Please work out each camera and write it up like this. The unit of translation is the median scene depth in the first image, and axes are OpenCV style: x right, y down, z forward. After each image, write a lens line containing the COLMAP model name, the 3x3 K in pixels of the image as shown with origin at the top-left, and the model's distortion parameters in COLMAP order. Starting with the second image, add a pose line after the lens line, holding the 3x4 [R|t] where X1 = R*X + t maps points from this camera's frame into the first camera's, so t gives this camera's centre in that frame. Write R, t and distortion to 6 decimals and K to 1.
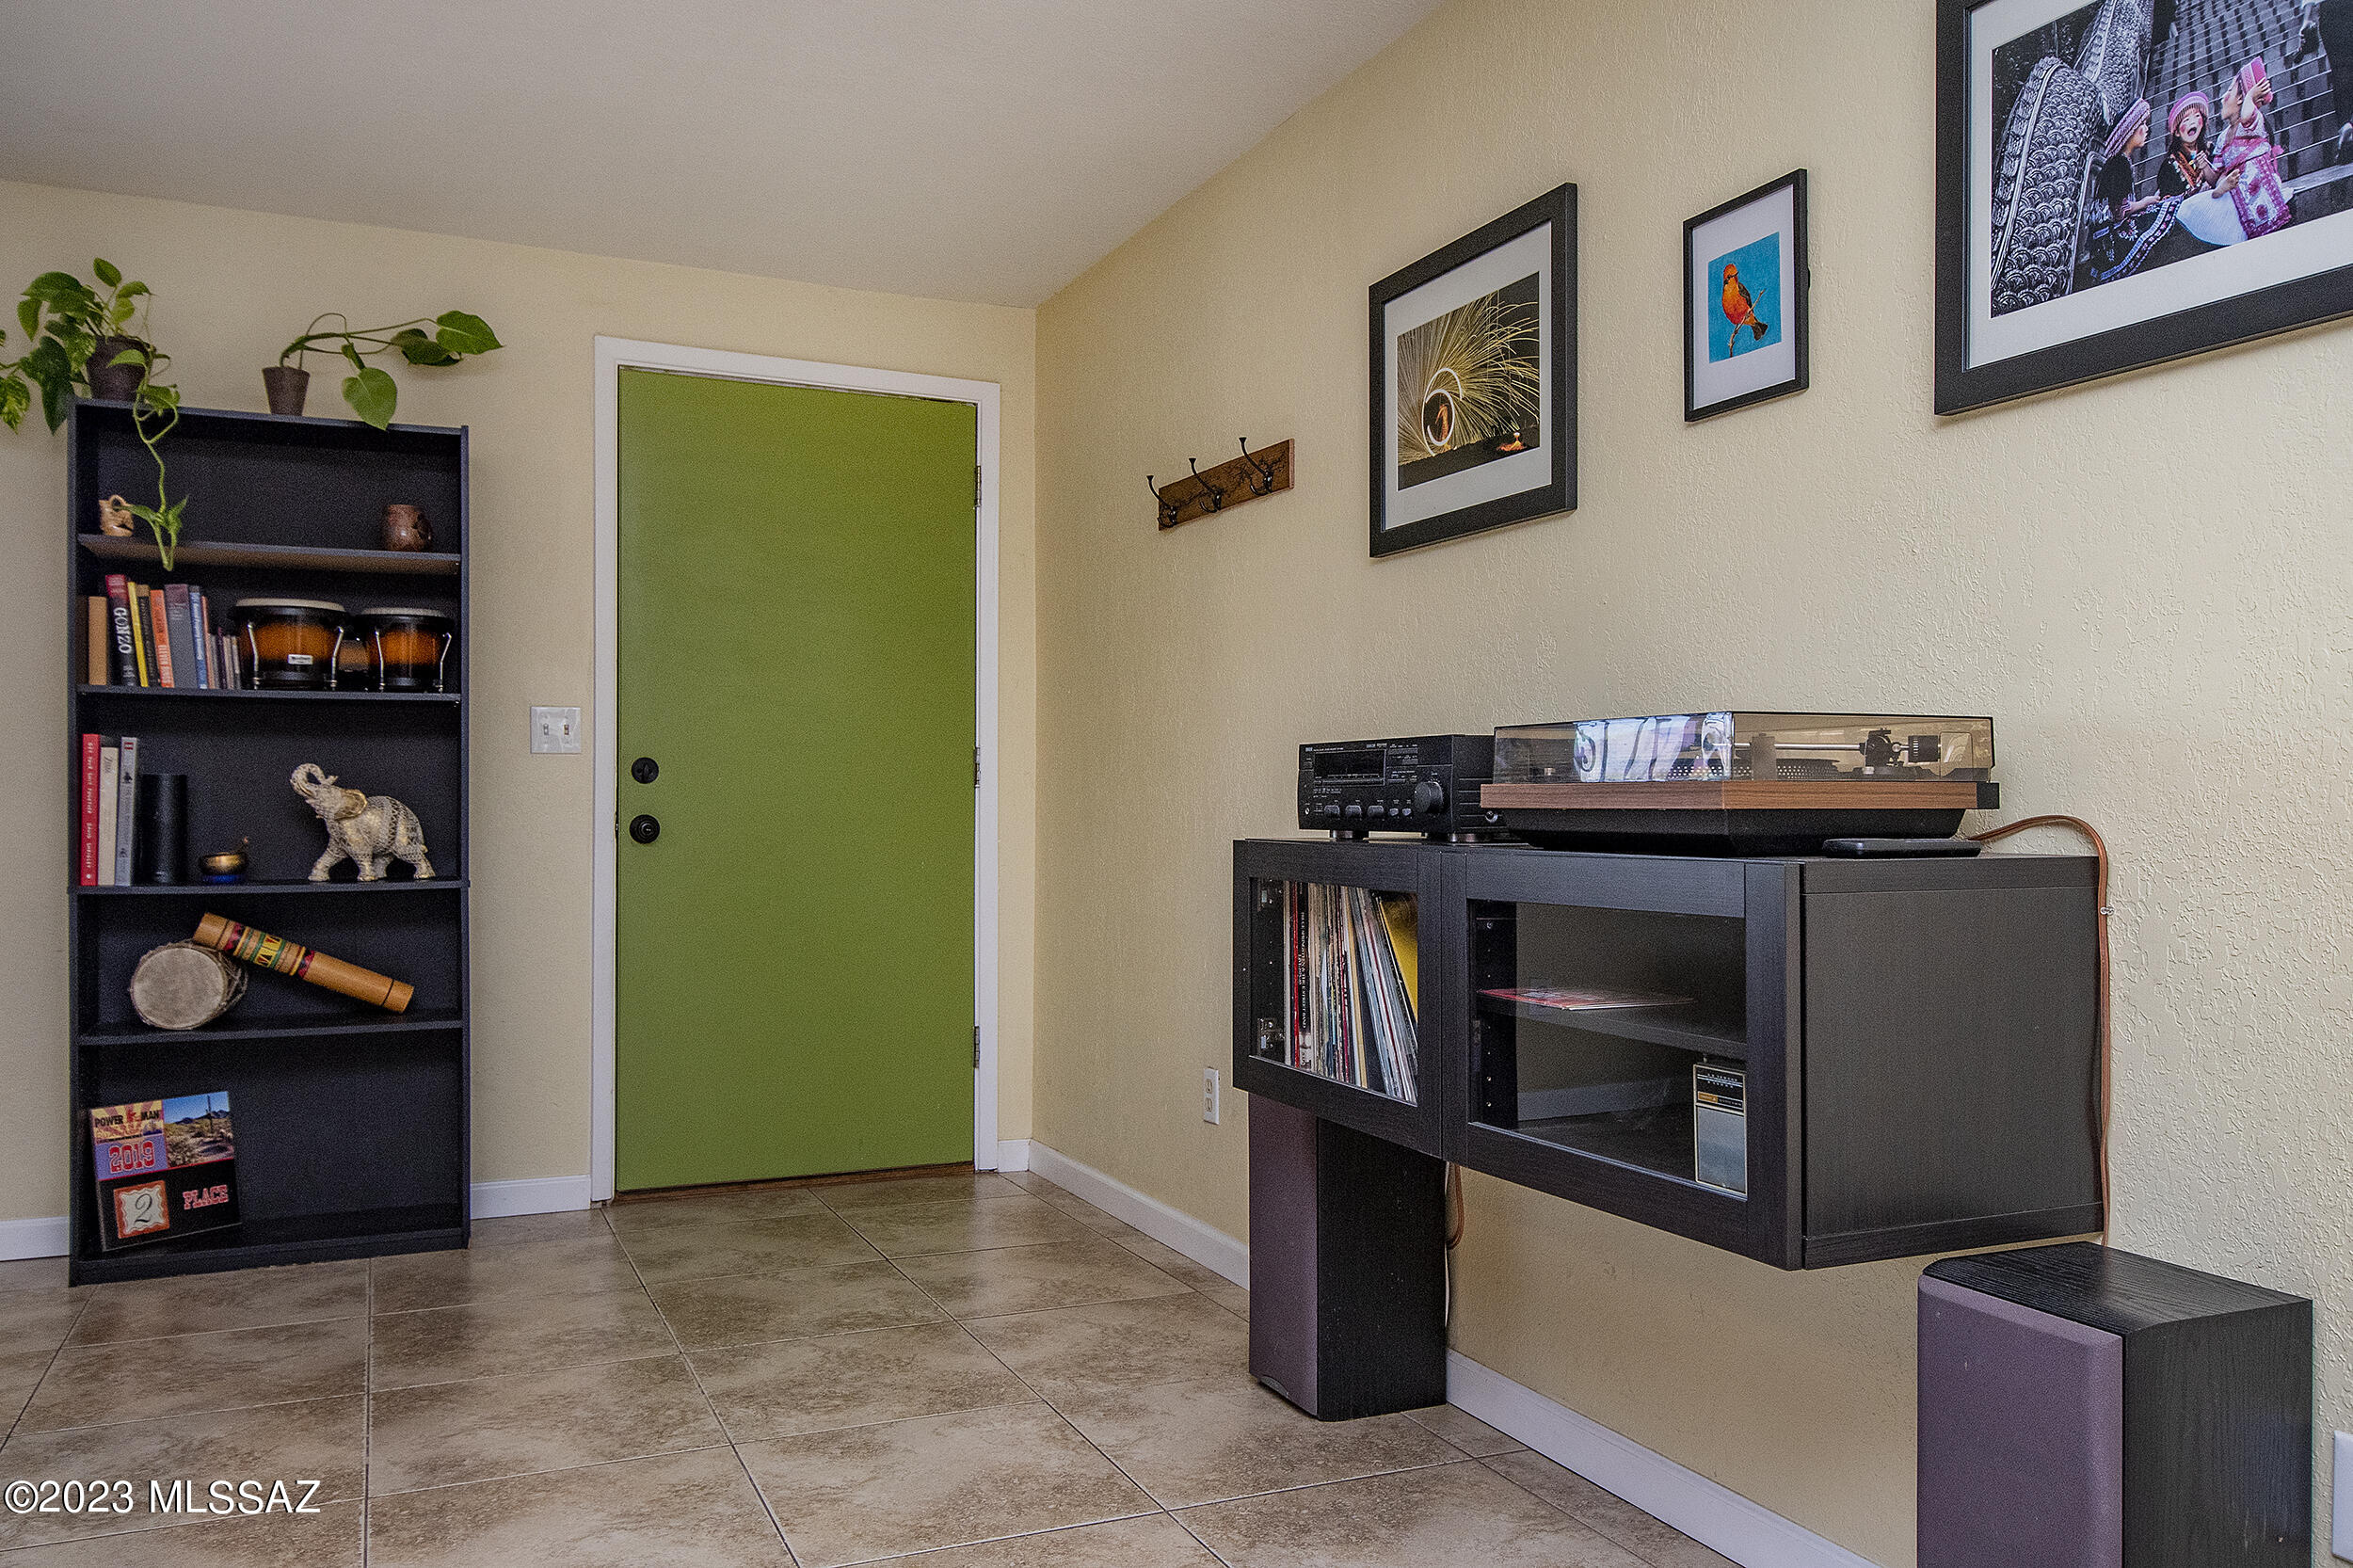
lens RADIAL K [[1811.3, 0, 1171.8], [0, 1811.3, 807.7], [0, 0, 1]] dist [0.014972, 0.011843]
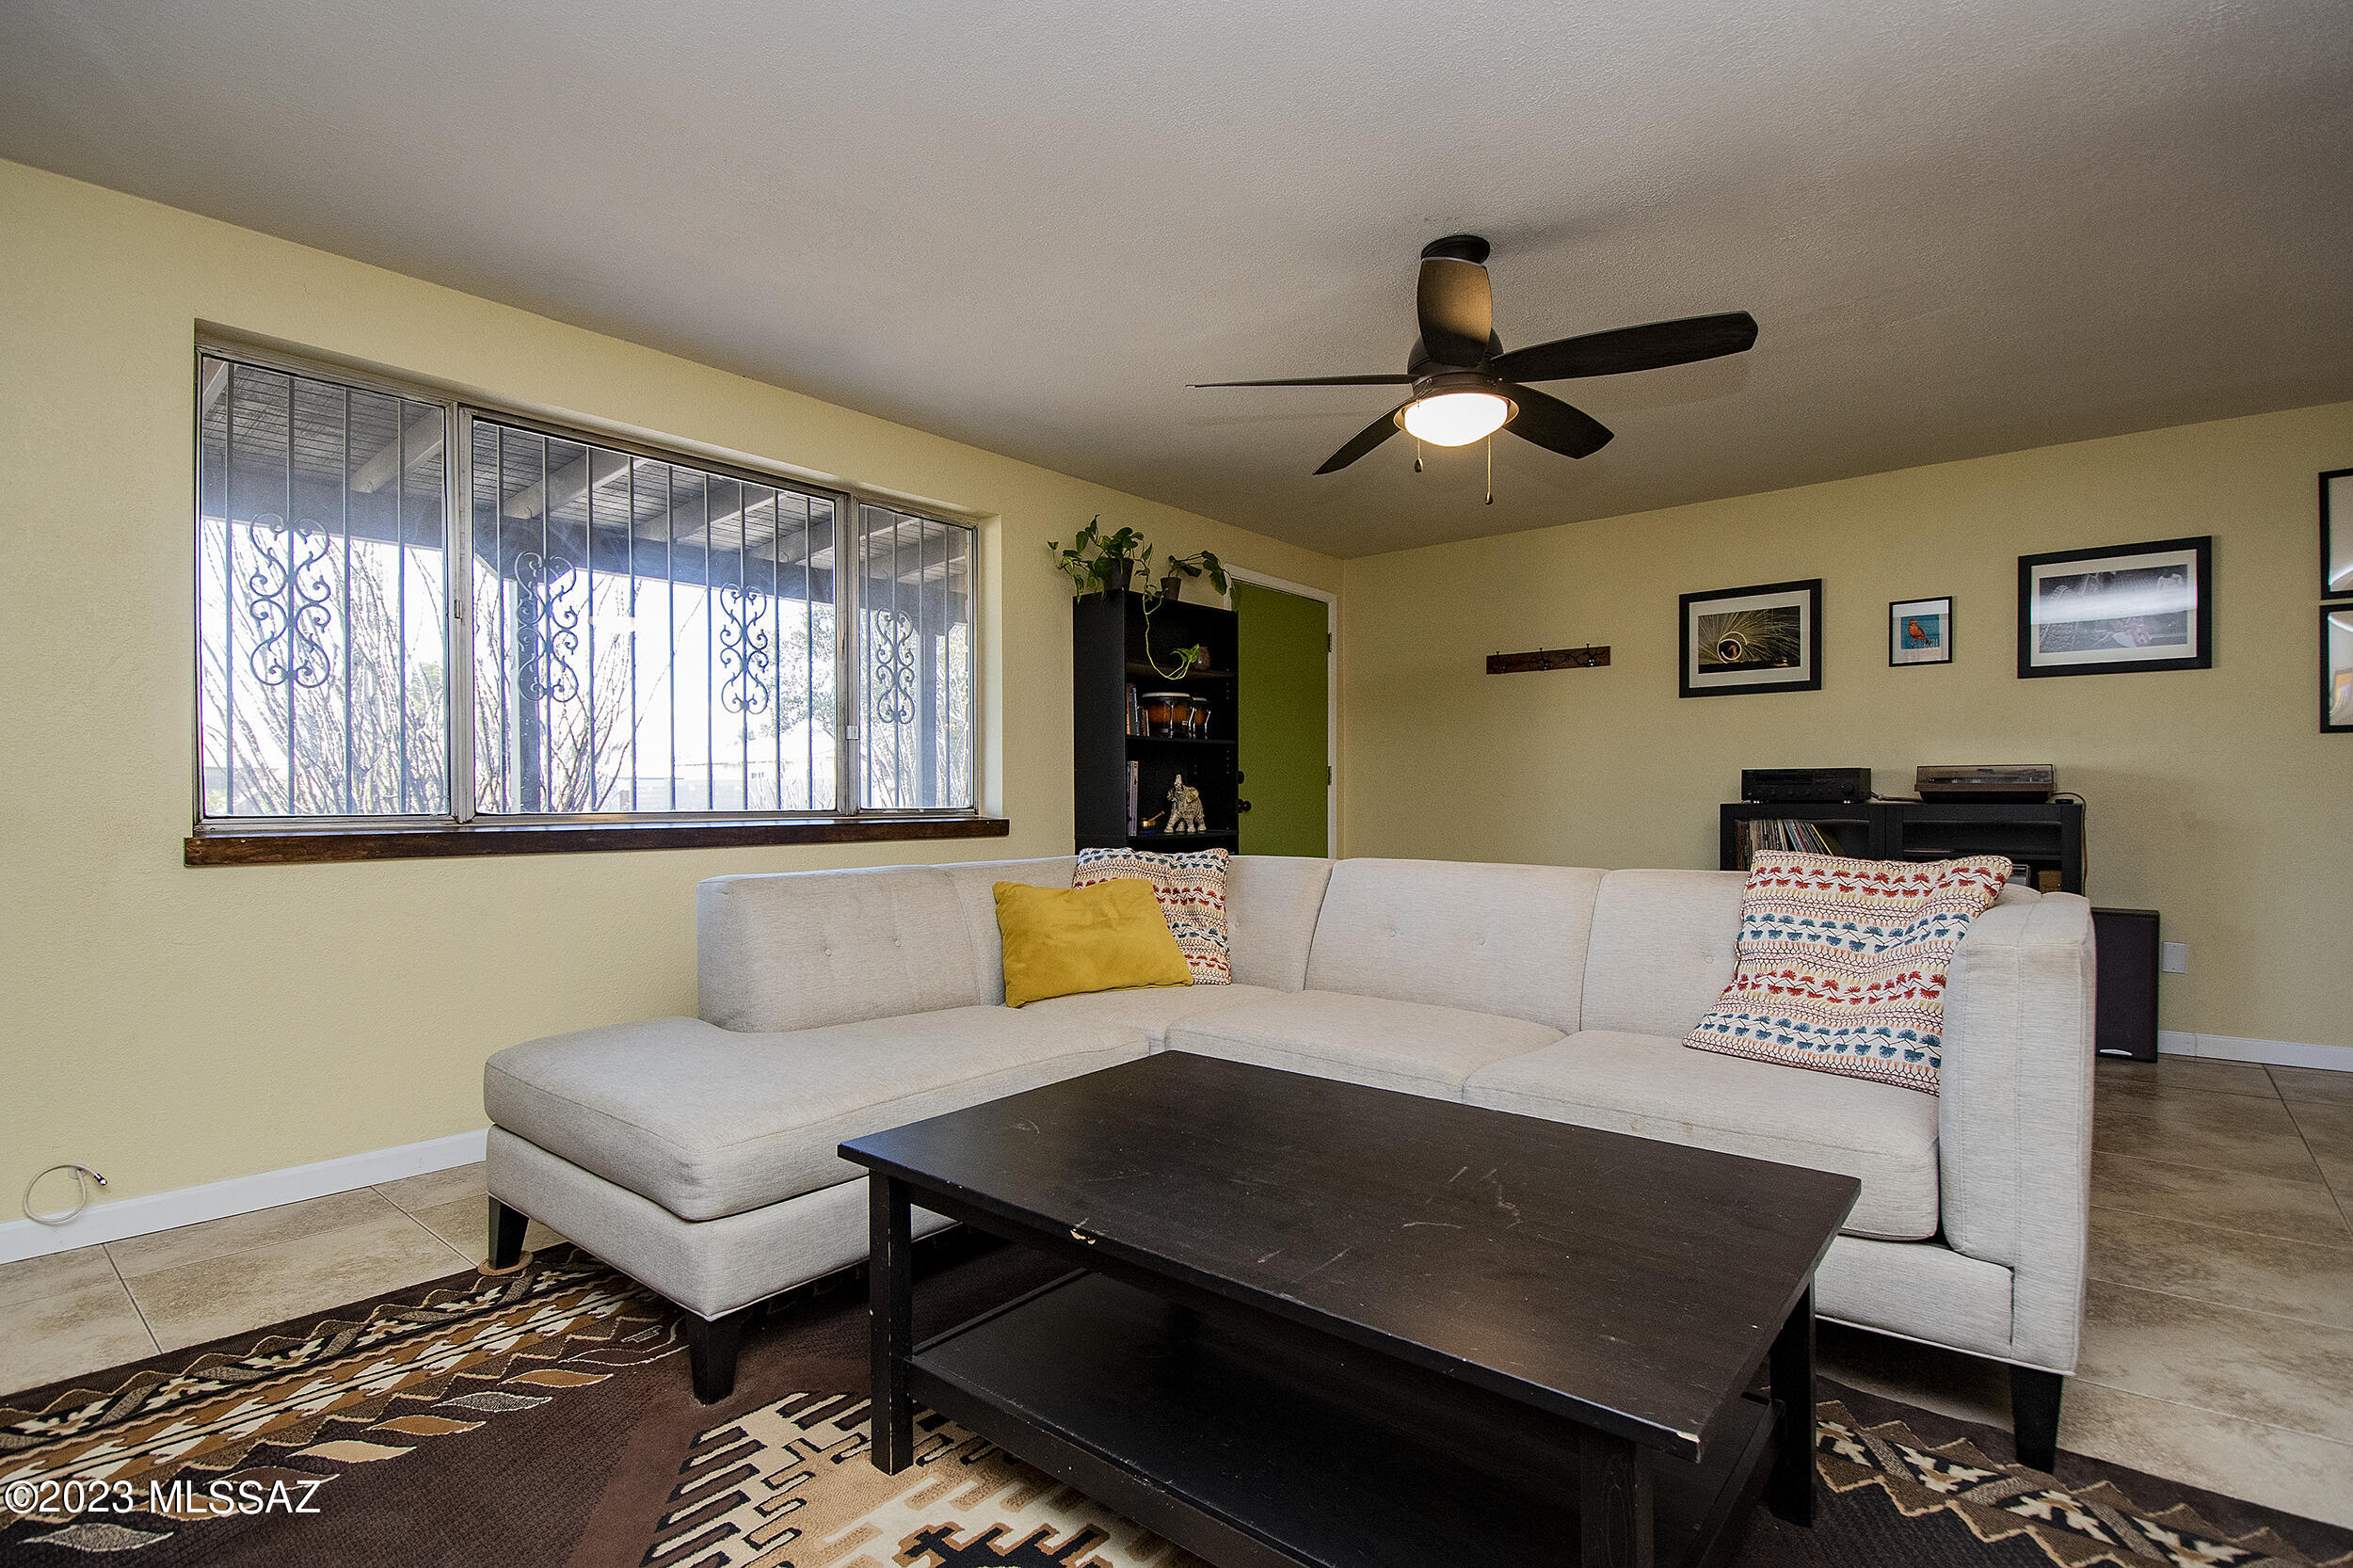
lens RADIAL K [[1119.2, 0, 1175.9], [0, 1119.2, 798.8], [0, 0, 1]] dist [-0.018458, -0.000941]
pose [[0.900180, -0.006439, 0.435470, -1.041925], [0.007343, 0.999973, -0.000394, 0.003163], [-0.435455, 0.003552, 0.900203, -0.112551]]
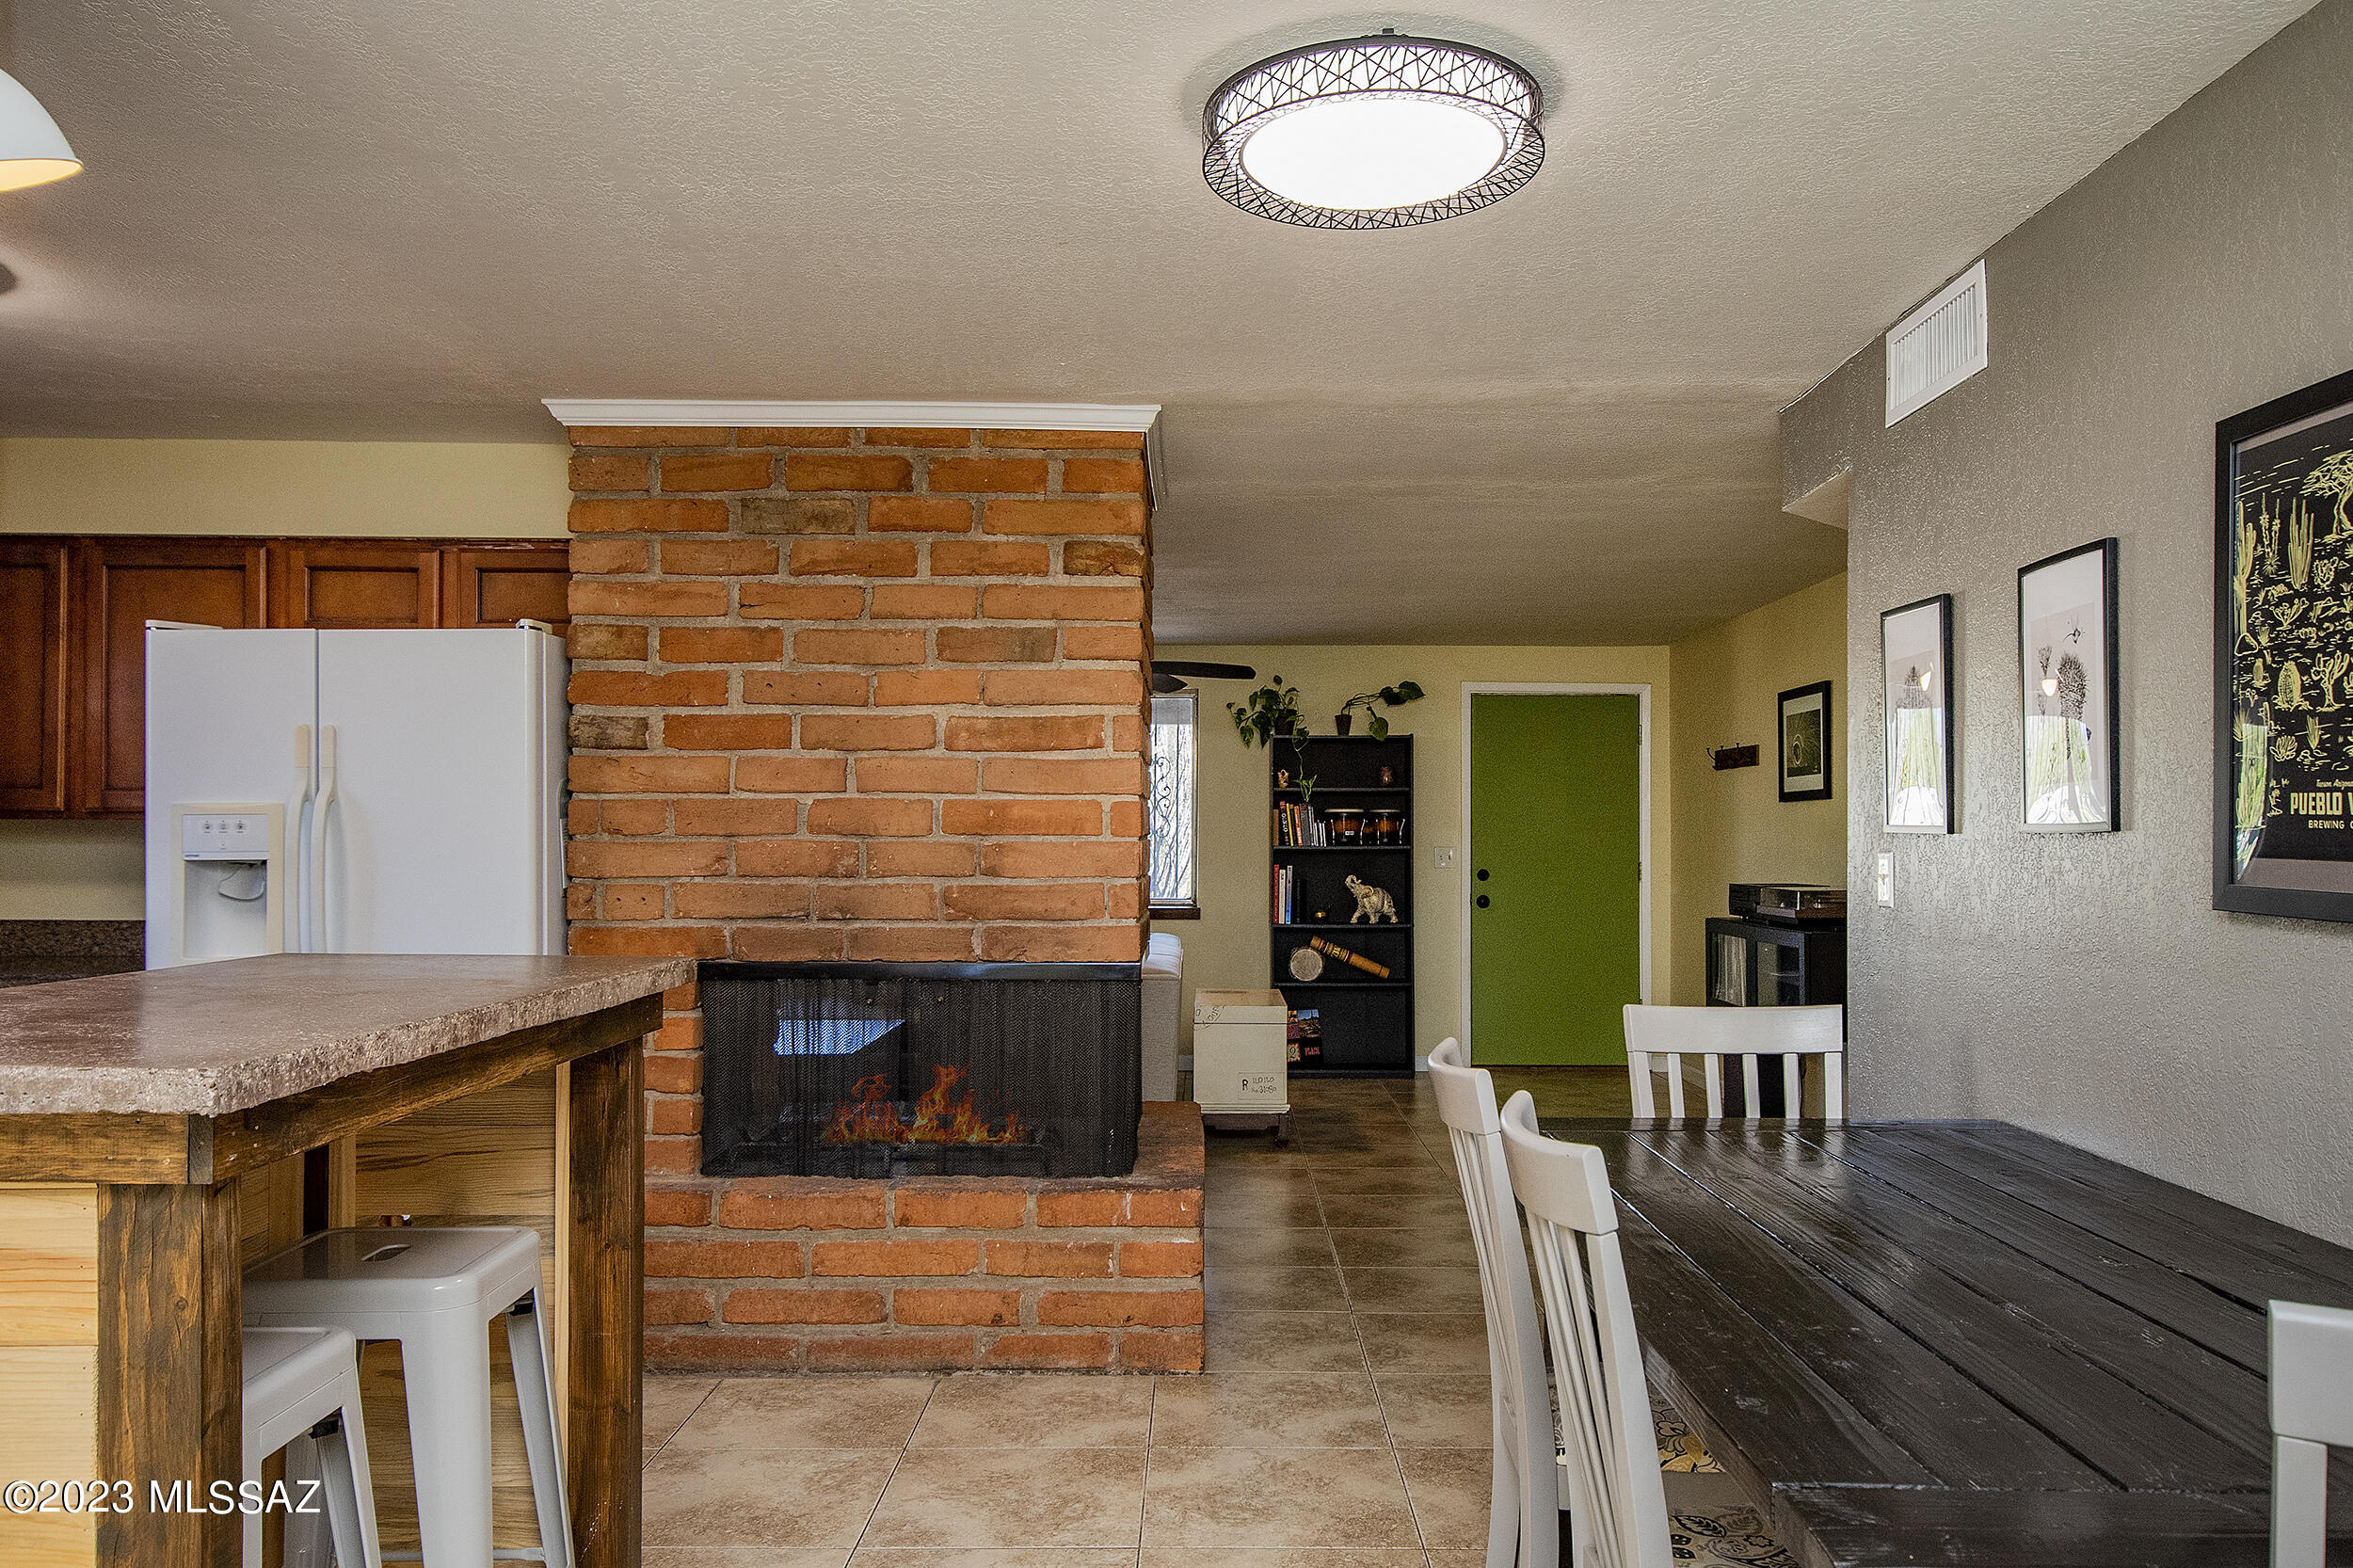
lens RADIAL K [[1689.4, 0, 1204.3], [0, 1689.4, 816.6], [0, 0, 1]] dist [0.011139, -0.010663]
pose [[0.913727, -0.007373, -0.406263, 0.274603], [0.000500, 0.999855, -0.017023, -0.066203], [0.406329, 0.015351, 0.913598, -1.186549]]
